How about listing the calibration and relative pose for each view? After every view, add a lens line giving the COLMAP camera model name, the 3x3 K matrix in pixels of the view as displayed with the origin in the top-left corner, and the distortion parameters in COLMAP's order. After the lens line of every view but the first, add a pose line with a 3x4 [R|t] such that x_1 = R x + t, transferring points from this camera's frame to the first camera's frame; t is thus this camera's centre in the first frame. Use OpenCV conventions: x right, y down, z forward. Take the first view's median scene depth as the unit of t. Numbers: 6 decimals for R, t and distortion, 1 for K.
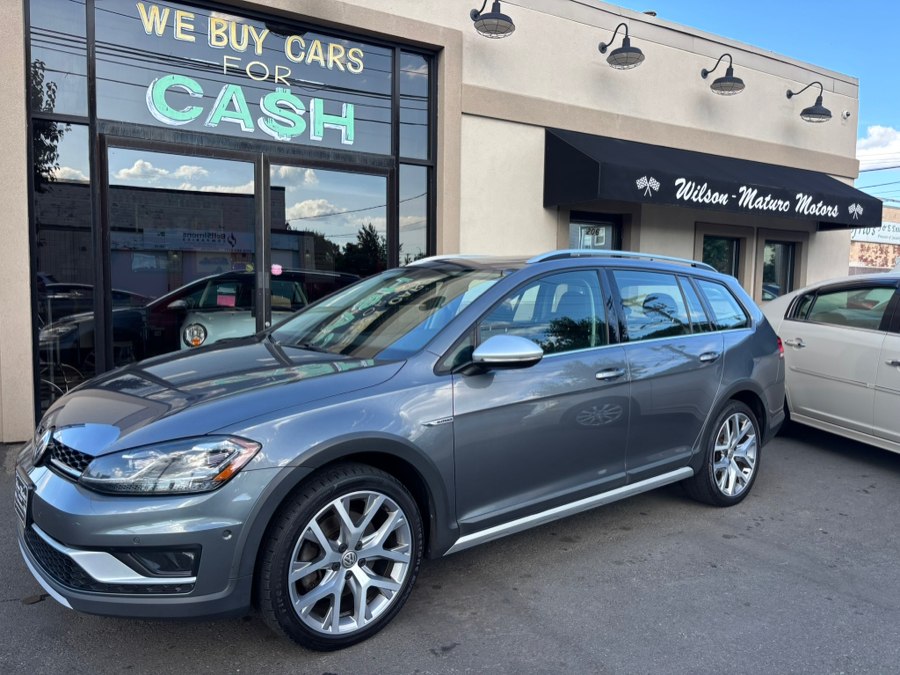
lens RADIAL K [[674.2, 0, 452.9], [0, 674.2, 337.7], [0, 0, 1]] dist [0.013059, 0.000607]
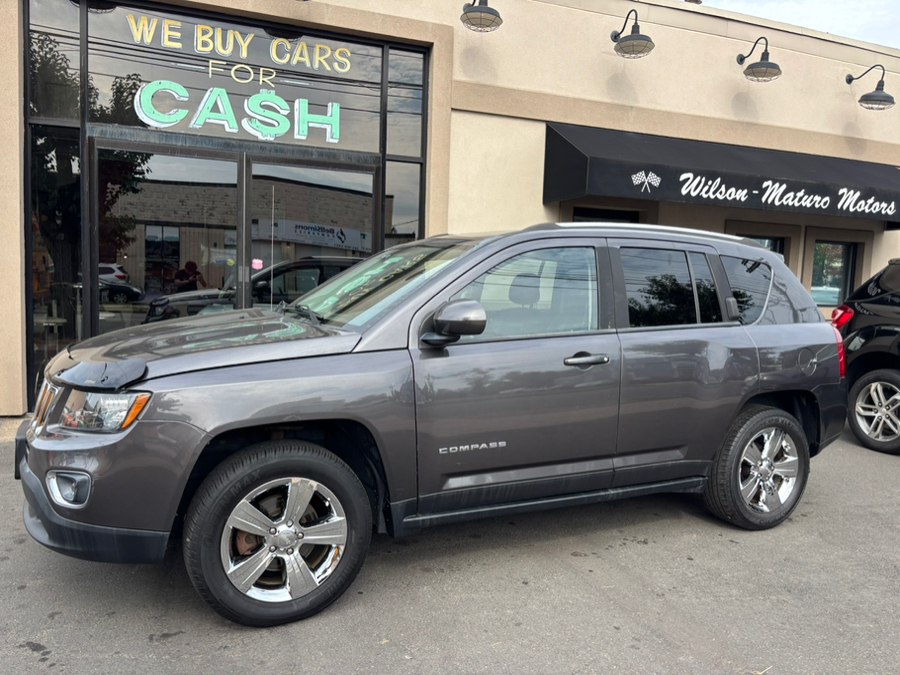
lens RADIAL K [[674.4, 0, 448.4], [0, 674.4, 338.6], [0, 0, 1]] dist [0.023430, -0.016469]
pose [[0.983940, 0.033856, -0.175259, 0.196818], [-0.032982, 0.999425, 0.007901, -0.003548], [0.175426, -0.001994, 0.984491, 0.021034]]
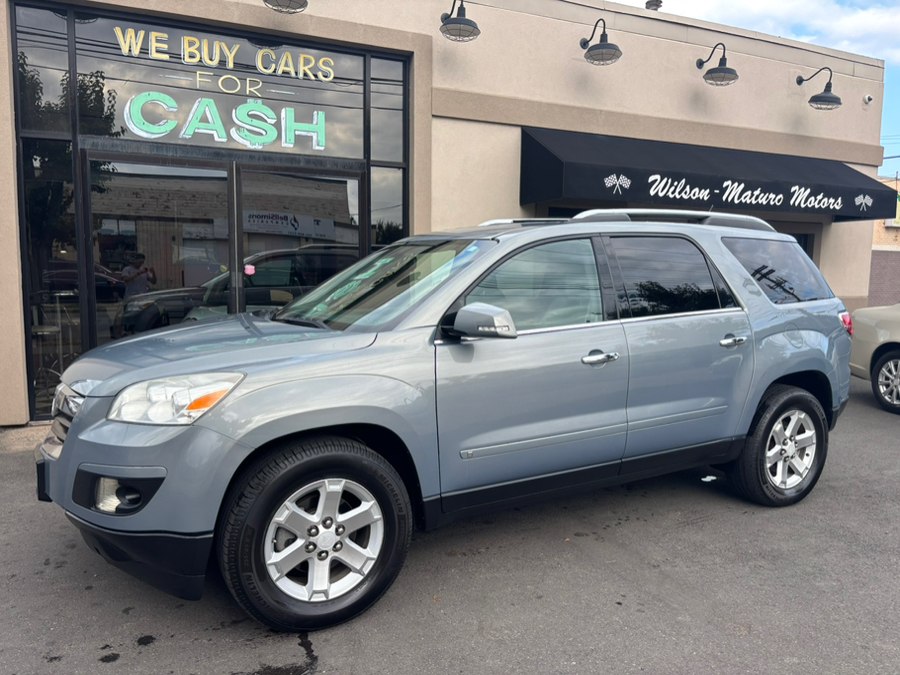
lens RADIAL K [[673.5, 0, 453.8], [0, 673.5, 342.0], [0, 0, 1]] dist [0.015810, -0.000763]
pose [[0.993796, 0.010792, -0.110695, 0.165906], [-0.007363, 0.999482, 0.031341, -0.019641], [0.110976, -0.030332, 0.993360, -0.032665]]
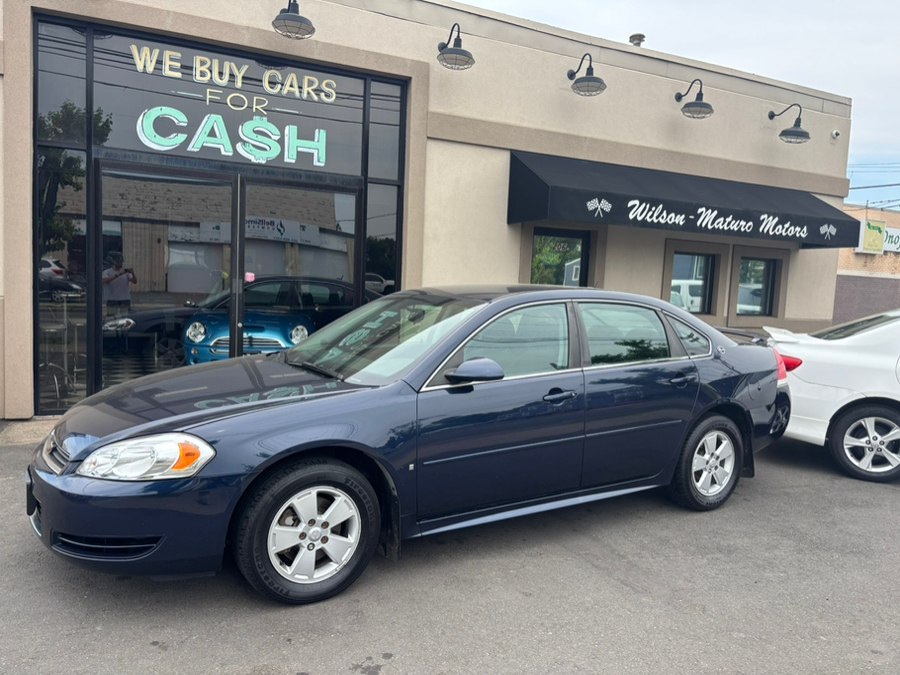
lens RADIAL K [[672.3, 0, 454.2], [0, 672.3, 337.1], [0, 0, 1]] dist [0.012161, 0.005672]
pose [[0.995931, 0.036756, -0.082277, 0.160243], [-0.036230, 0.999312, 0.007878, -0.019557], [0.082510, -0.004865, 0.996578, -0.087387]]
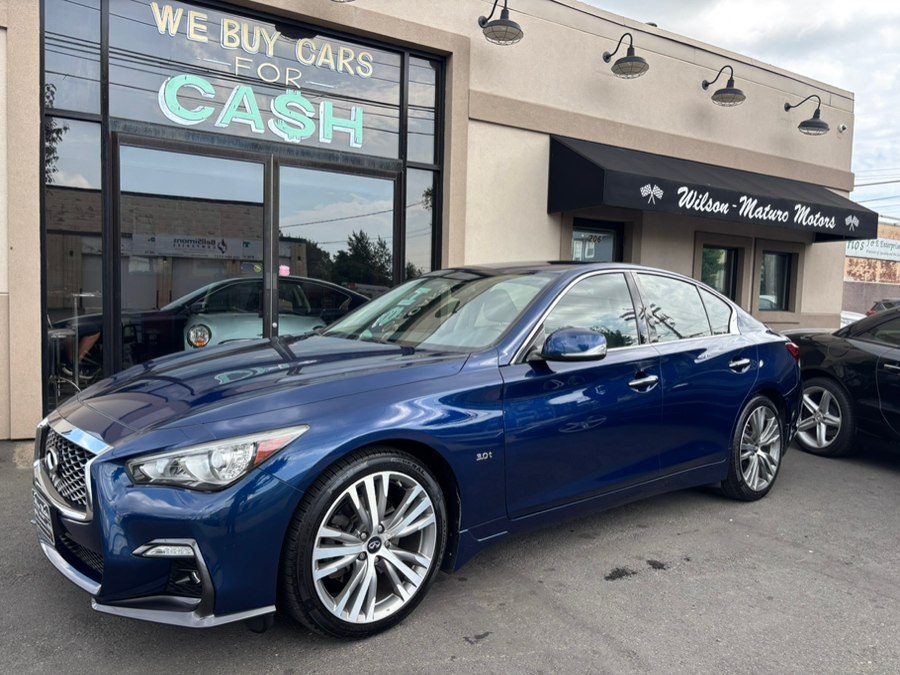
lens RADIAL K [[674.2, 0, 449.9], [0, 674.2, 341.1], [0, 0, 1]] dist [0.018003, -0.007759]
pose [[0.999822, 0.012326, 0.014276, -0.025748], [-0.012180, 0.999873, -0.010324, 0.010256], [-0.014401, 0.010148, 0.999845, -0.004698]]
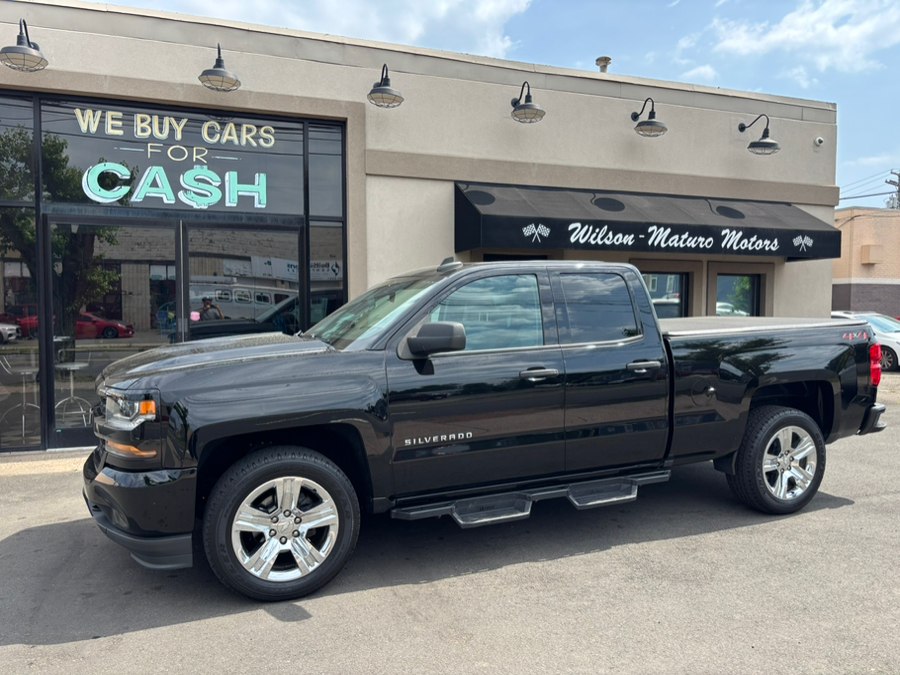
lens RADIAL K [[674.2, 0, 452.9], [0, 674.2, 337.7], [0, 0, 1]] dist [0.013059, 0.000607]
pose [[0.981666, -0.003965, -0.190571, 0.374712], [-0.001697, 0.999562, -0.029537, -0.026532], [0.190604, 0.029319, 0.981229, -0.073004]]
